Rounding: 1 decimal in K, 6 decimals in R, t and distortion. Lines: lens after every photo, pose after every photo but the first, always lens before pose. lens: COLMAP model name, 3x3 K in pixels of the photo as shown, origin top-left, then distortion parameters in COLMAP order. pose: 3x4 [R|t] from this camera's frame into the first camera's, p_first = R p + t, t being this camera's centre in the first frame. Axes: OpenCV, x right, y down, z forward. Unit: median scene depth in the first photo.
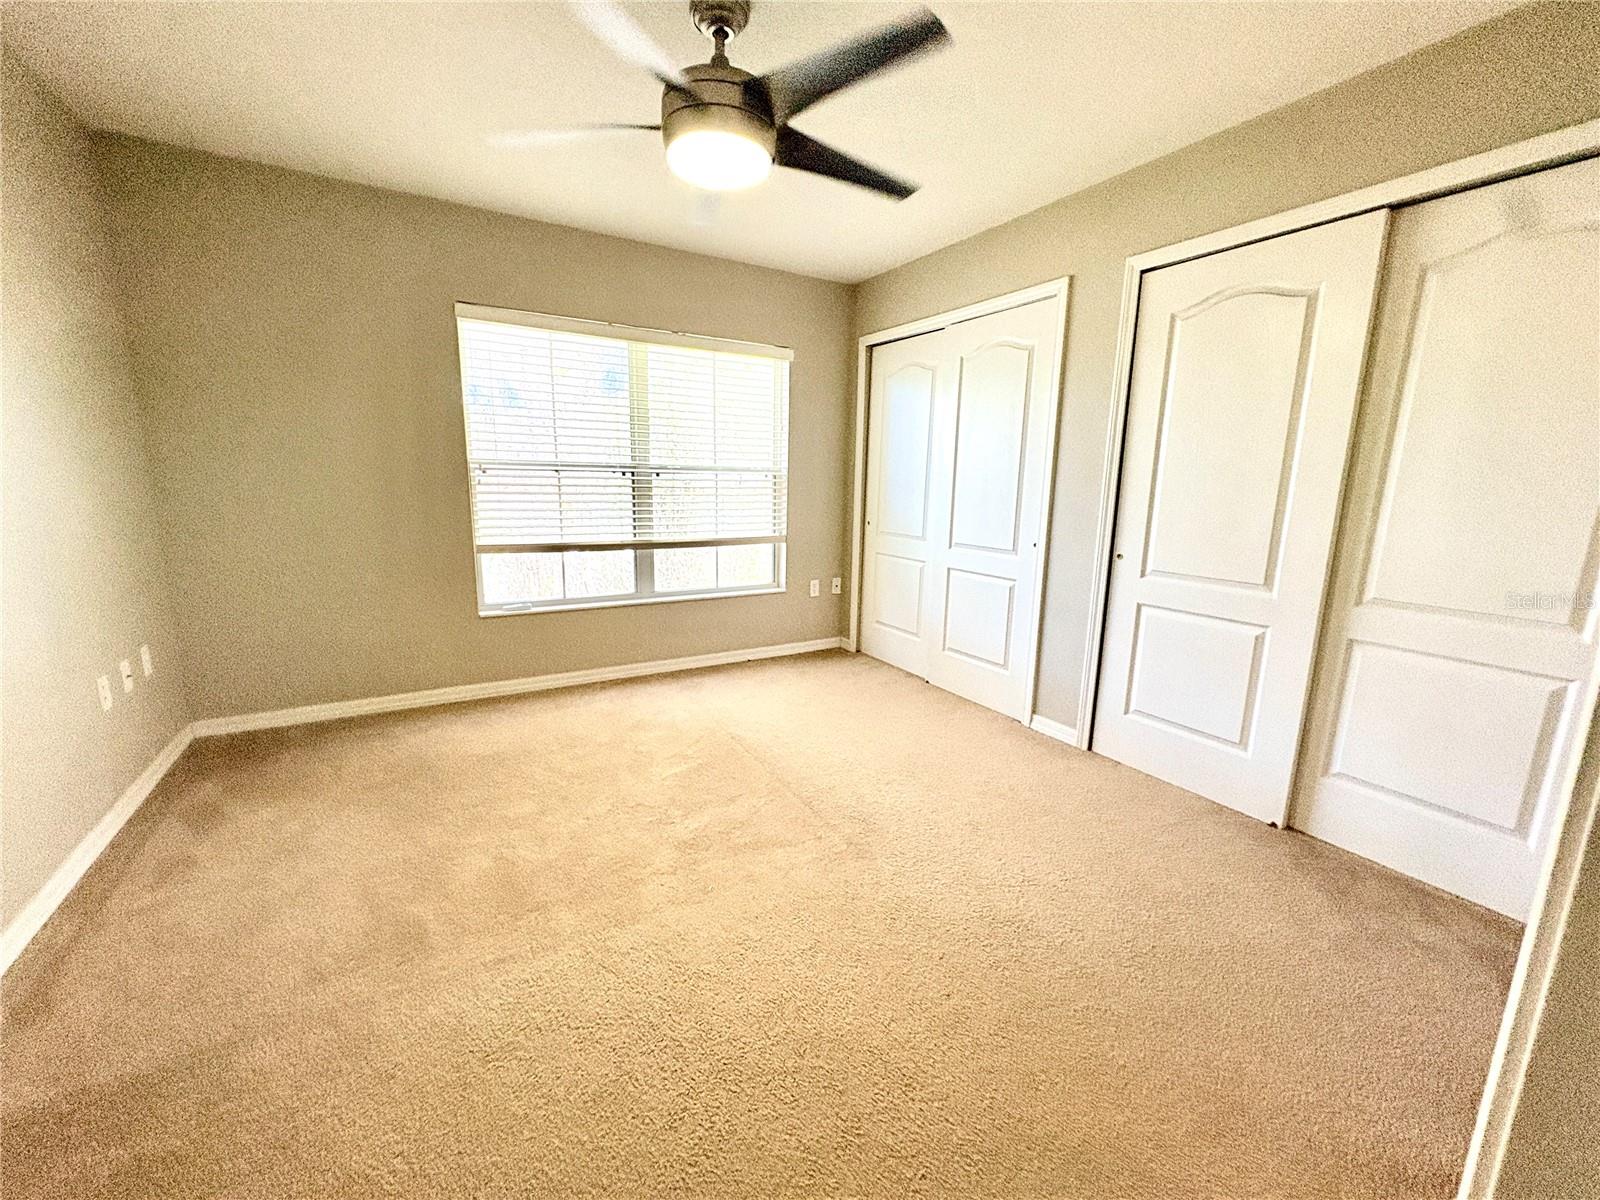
lens RADIAL K [[660.7, 0, 834.9], [0, 660.7, 598.0], [0, 0, 1]] dist [0.000148, 0.000101]
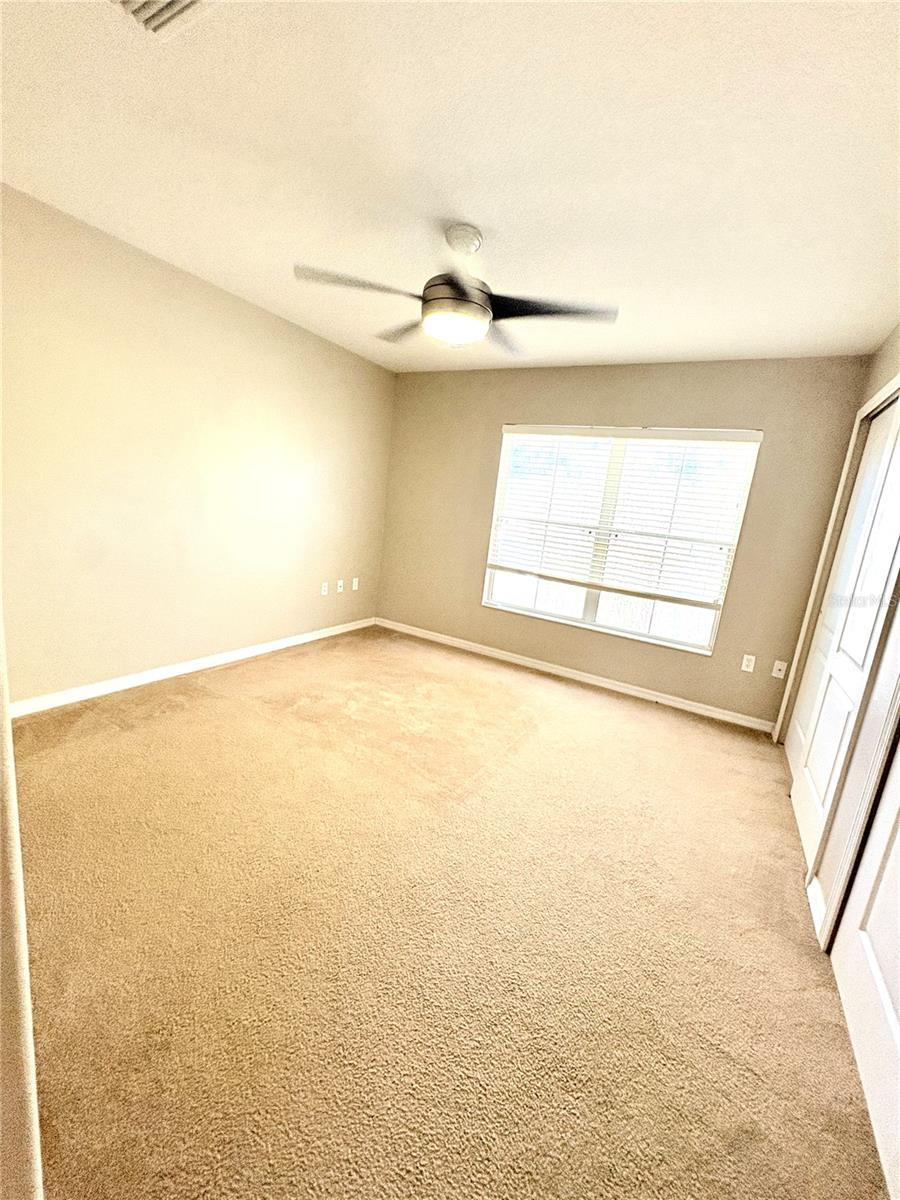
lens RADIAL K [[476.4, 0, 450.0], [0, 476.4, 600.0], [0, 0, 1]] dist [-0.000999, 0.000304]
pose [[0.470409, 0.193850, -0.860893, 0.419724], [-0.271406, 0.960068, 0.067880, -0.038889], [0.839675, 0.201720, 0.504237, 0.268400]]
